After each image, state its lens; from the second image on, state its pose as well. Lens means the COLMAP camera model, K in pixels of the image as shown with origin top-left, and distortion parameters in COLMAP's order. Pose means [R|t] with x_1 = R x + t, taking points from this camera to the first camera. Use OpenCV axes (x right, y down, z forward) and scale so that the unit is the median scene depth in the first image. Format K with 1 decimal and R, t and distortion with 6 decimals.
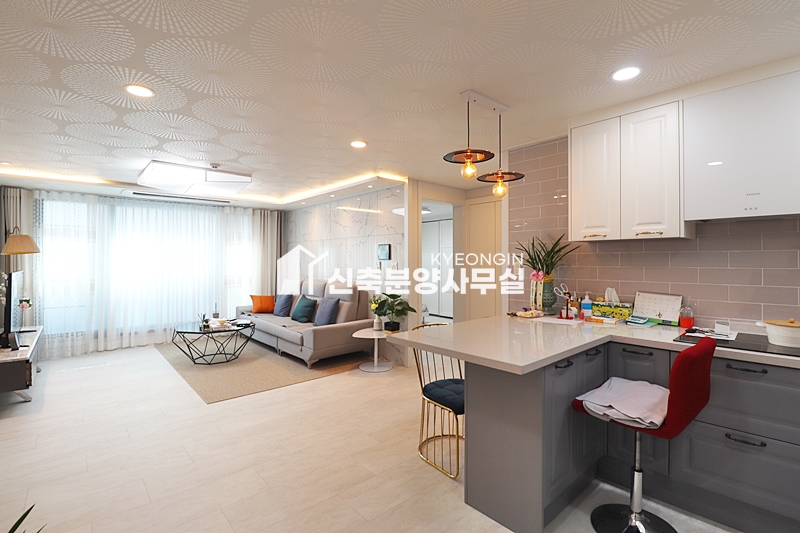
lens RADIAL K [[372.2, 0, 401.4], [0, 372.2, 259.4], [0, 0, 1]] dist [0.000384, -0.015723]
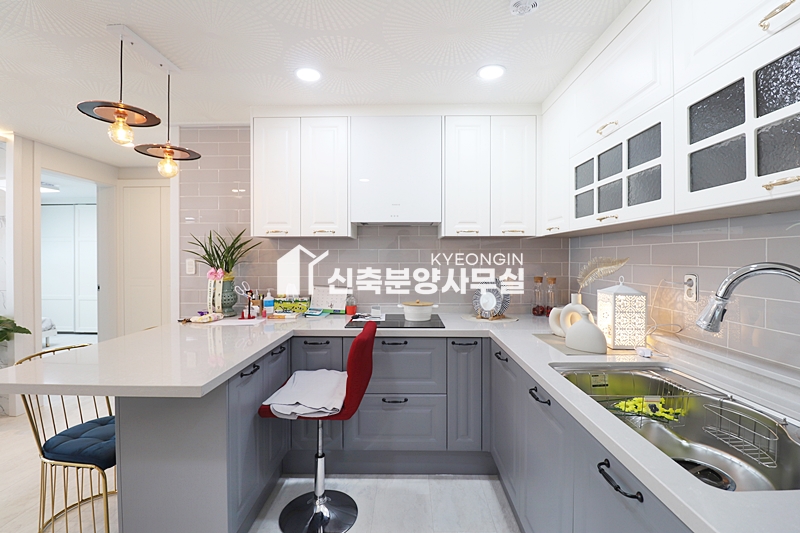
lens RADIAL K [[370.3, 0, 402.4], [0, 370.3, 260.7], [0, 0, 1]] dist [-0.000339, -0.014181]
pose [[0.676131, -0.003695, 0.736772, 0.018902], [-0.001484, 0.999979, 0.006377, 0.006897], [-0.736780, -0.005405, 0.676111, 0.087696]]
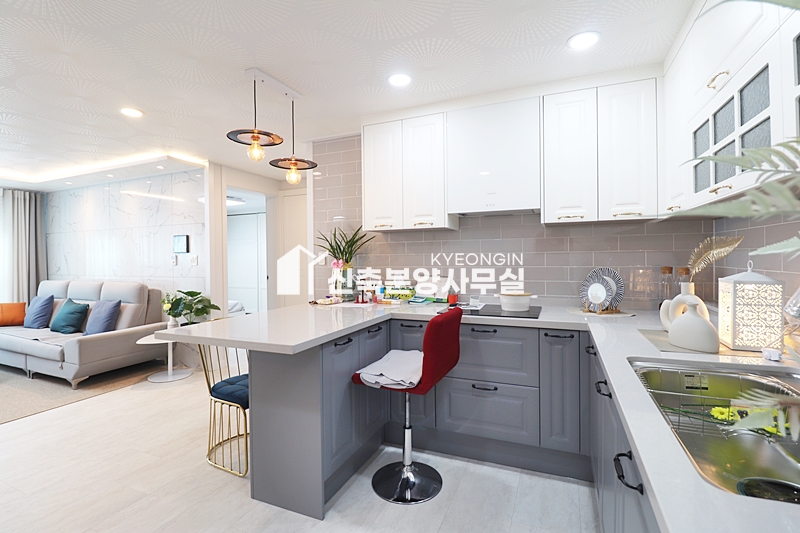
lens RADIAL K [[372.2, 0, 401.4], [0, 372.2, 259.4], [0, 0, 1]] dist [0.000384, -0.015723]
pose [[0.903497, -0.011725, 0.428434, 0.096602], [0.009277, 0.999927, 0.007801, 0.028916], [-0.428494, -0.003073, 0.903539, -0.023025]]
